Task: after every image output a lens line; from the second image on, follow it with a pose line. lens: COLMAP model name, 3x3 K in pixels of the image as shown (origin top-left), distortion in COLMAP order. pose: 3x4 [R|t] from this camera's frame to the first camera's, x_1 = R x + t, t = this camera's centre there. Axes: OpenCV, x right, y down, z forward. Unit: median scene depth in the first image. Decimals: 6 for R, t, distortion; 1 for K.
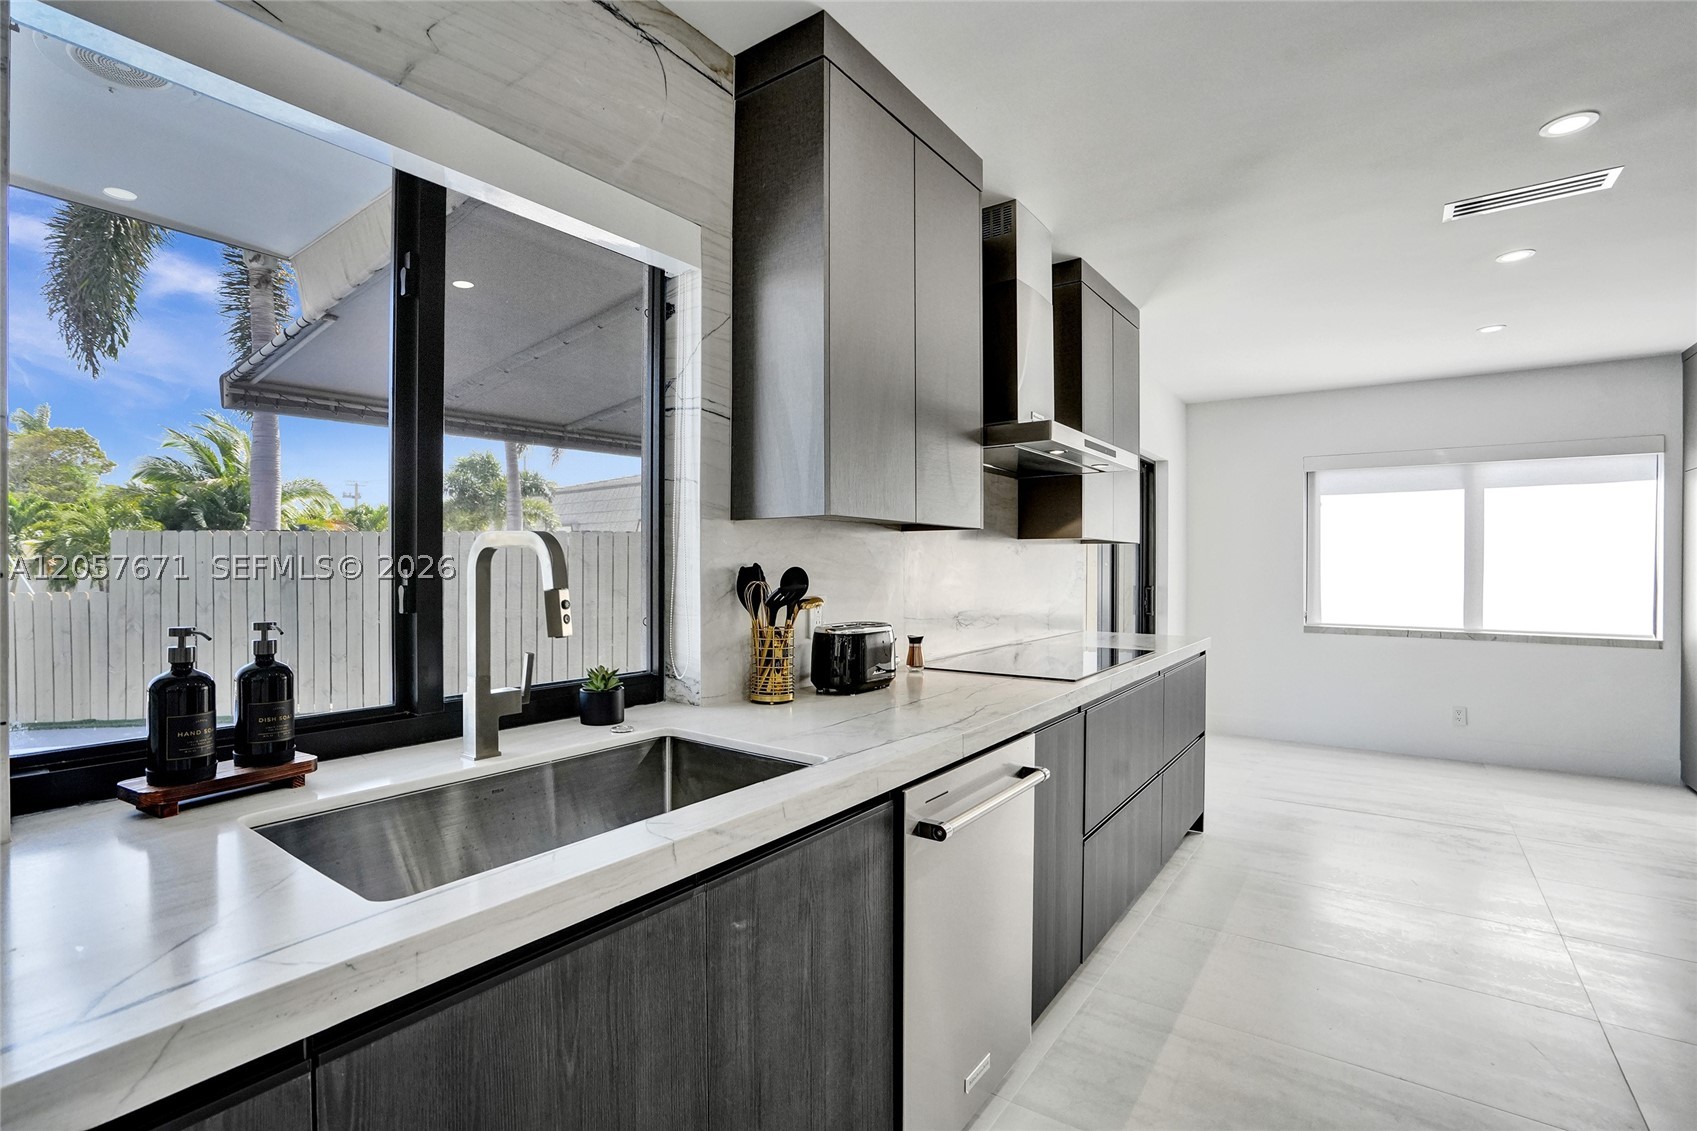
lens RADIAL K [[791.6, 0, 848.5], [0, 791.6, 565.5], [0, 0, 1]] dist [-0.060819, 0.021301]
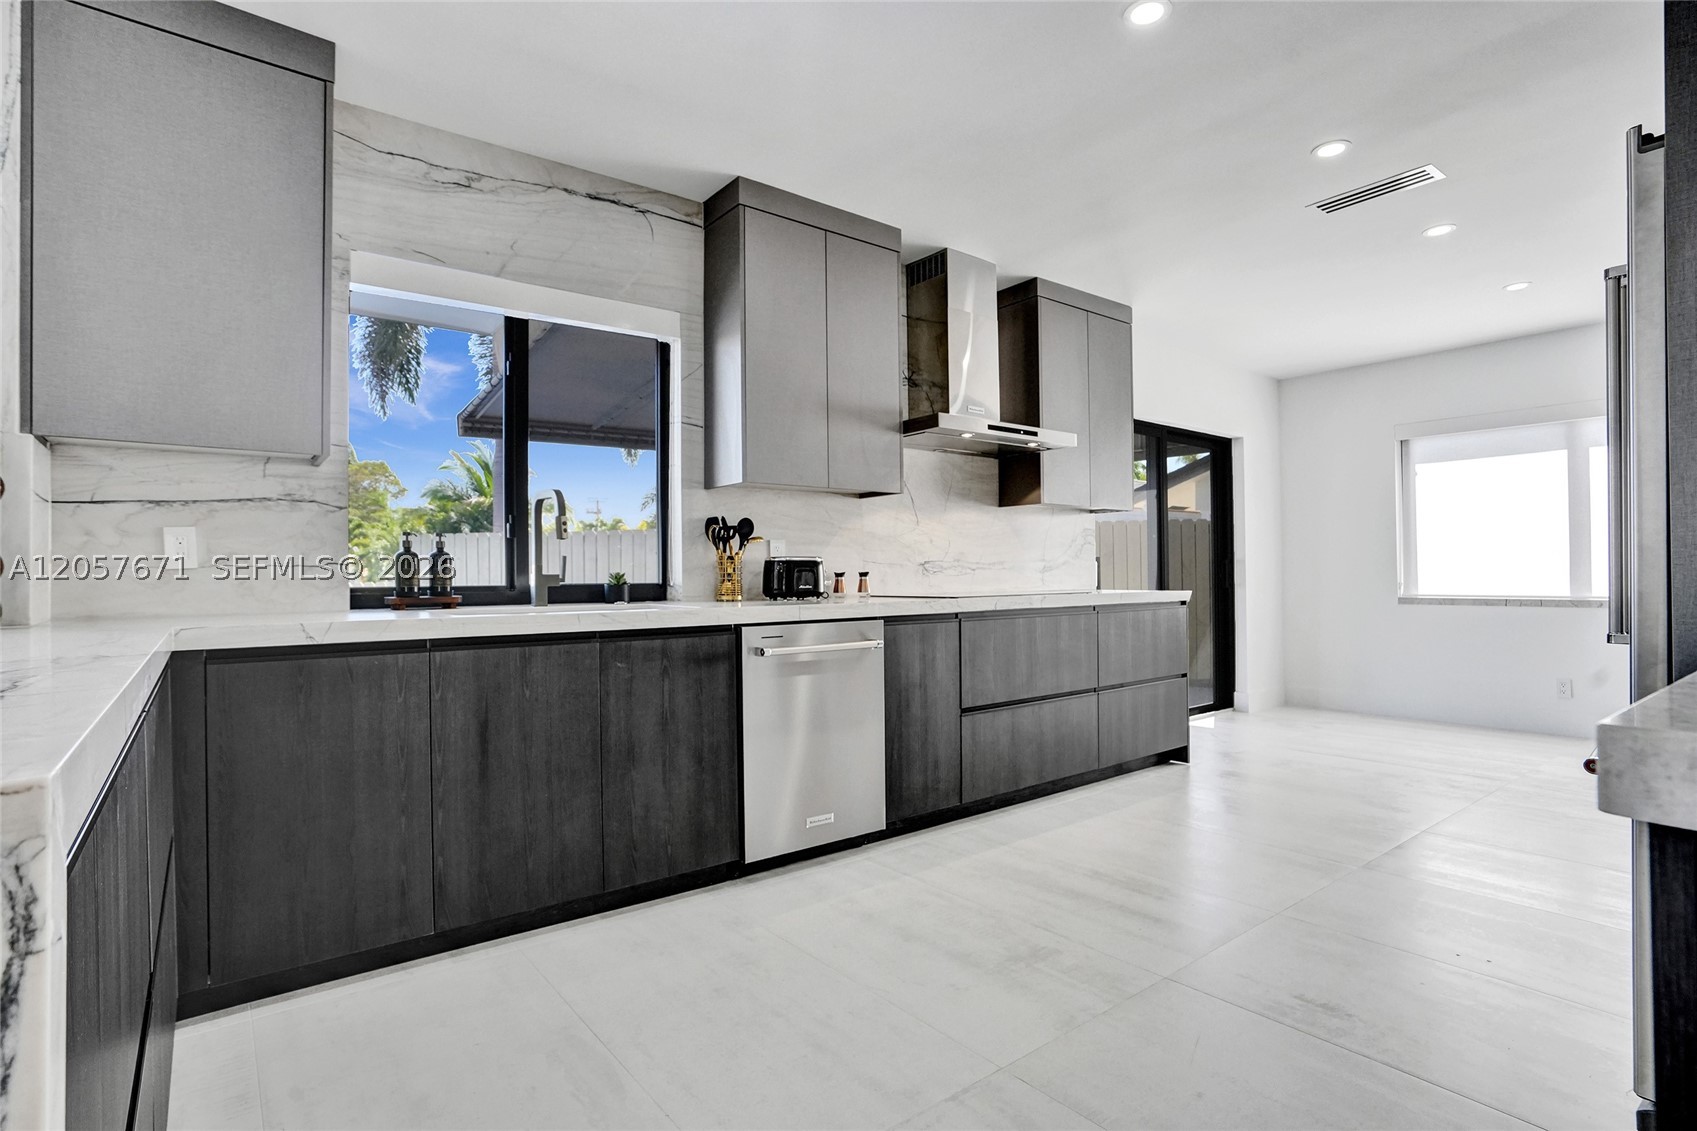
lens RADIAL K [[850.6, 0, 848.5], [0, 850.6, 565.5], [0, 0, 1]] dist [-0.051697, 0.000524]
pose [[0.959767, -0.015228, -0.280386, 0.612146], [0.012044, 0.999842, -0.013075, 0.123496], [0.280540, 0.009172, 0.959798, -0.581806]]
